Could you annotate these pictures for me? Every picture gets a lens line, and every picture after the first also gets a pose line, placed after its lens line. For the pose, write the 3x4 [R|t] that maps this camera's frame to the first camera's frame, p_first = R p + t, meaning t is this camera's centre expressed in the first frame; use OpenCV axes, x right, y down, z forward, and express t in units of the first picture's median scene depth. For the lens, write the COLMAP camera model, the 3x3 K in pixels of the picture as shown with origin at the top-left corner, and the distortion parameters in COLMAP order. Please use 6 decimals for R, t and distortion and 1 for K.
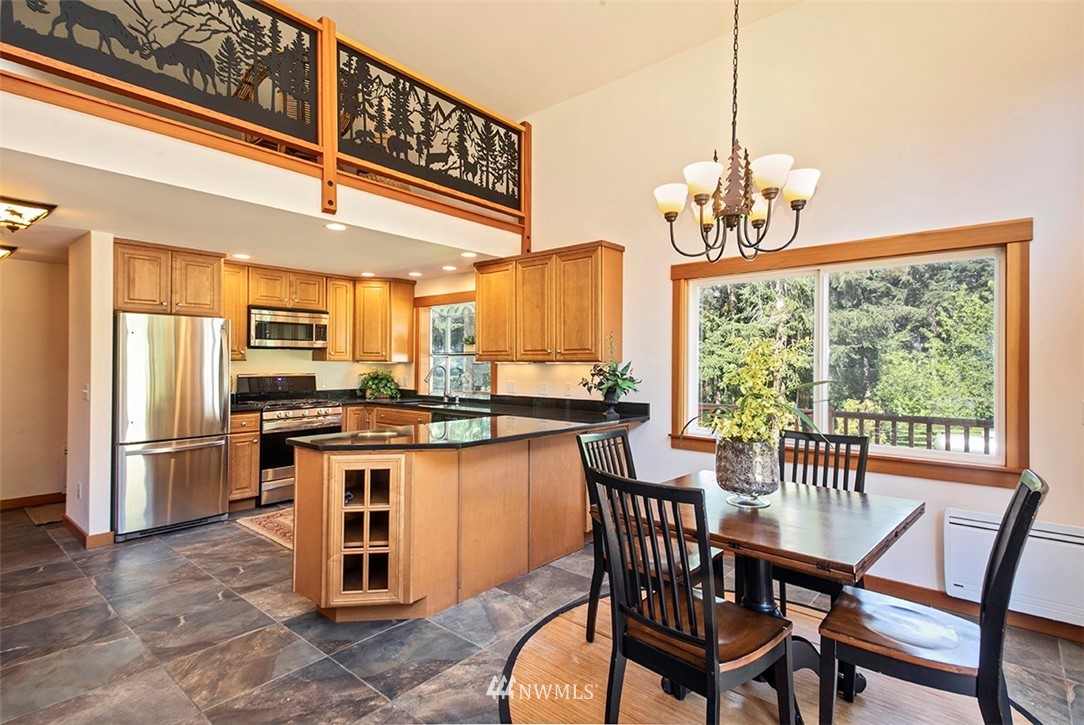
lens RADIAL K [[533.9, 0, 546.1], [0, 533.9, 358.4], [0, 0, 1]] dist [0.036023, 0.000311]
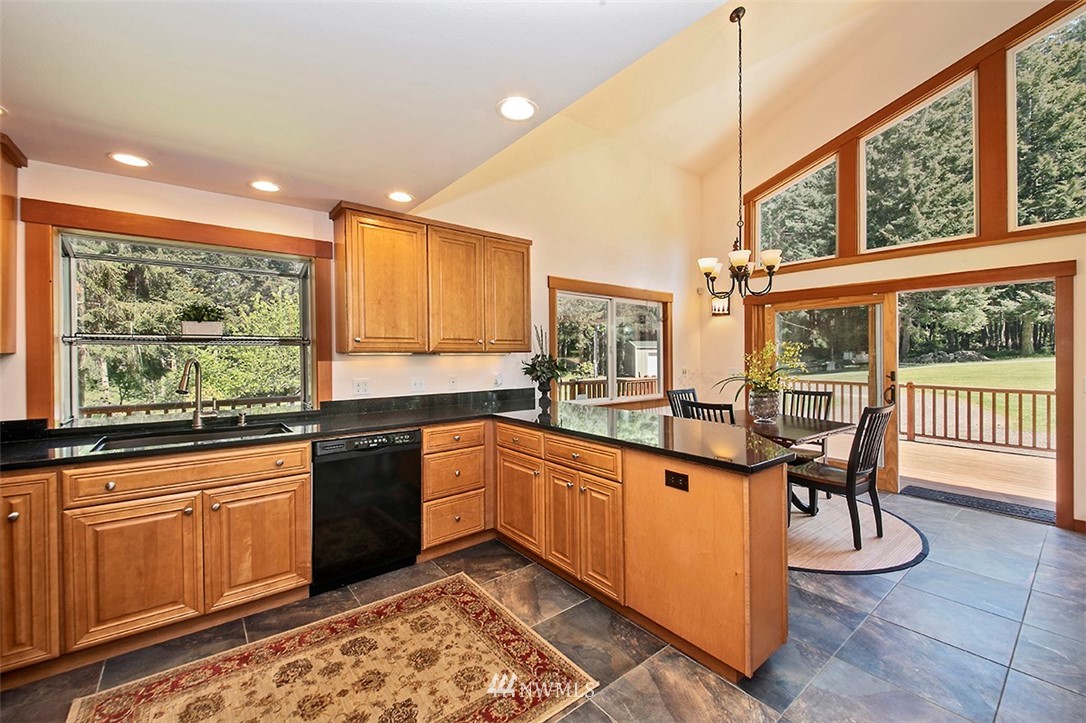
lens RADIAL K [[437.8, 0, 543.7], [0, 437.8, 356.0], [0, 0, 1]] dist [0.017424, -0.011959]
pose [[0.191905, -0.005008, 0.981401, -0.634565], [-0.005688, 0.999965, 0.006215, 0.005696], [-0.981397, -0.006775, 0.191870, 0.680362]]
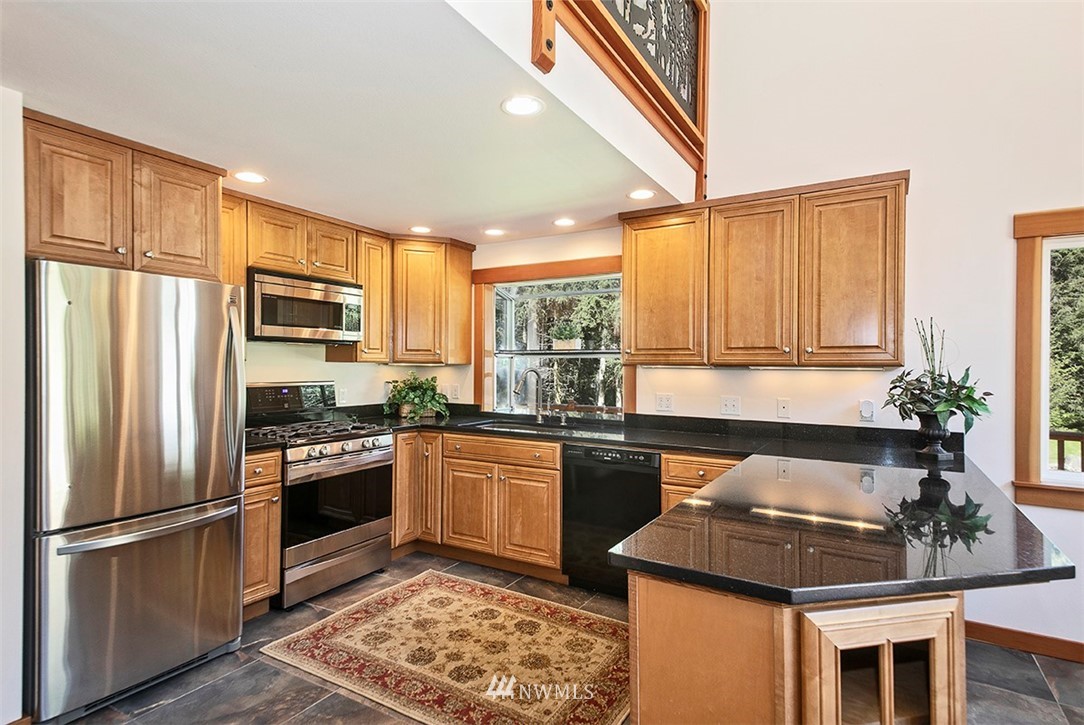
lens RADIAL K [[565.5, 0, 539.9], [0, 565.5, 368.1], [0, 0, 1]] dist [0.045679, -0.000994]
pose [[0.986092, 0.004649, 0.166134, -0.356455], [-0.007122, 0.999872, 0.014292, 0.001165], [-0.166047, -0.015276, 0.986000, 0.343812]]
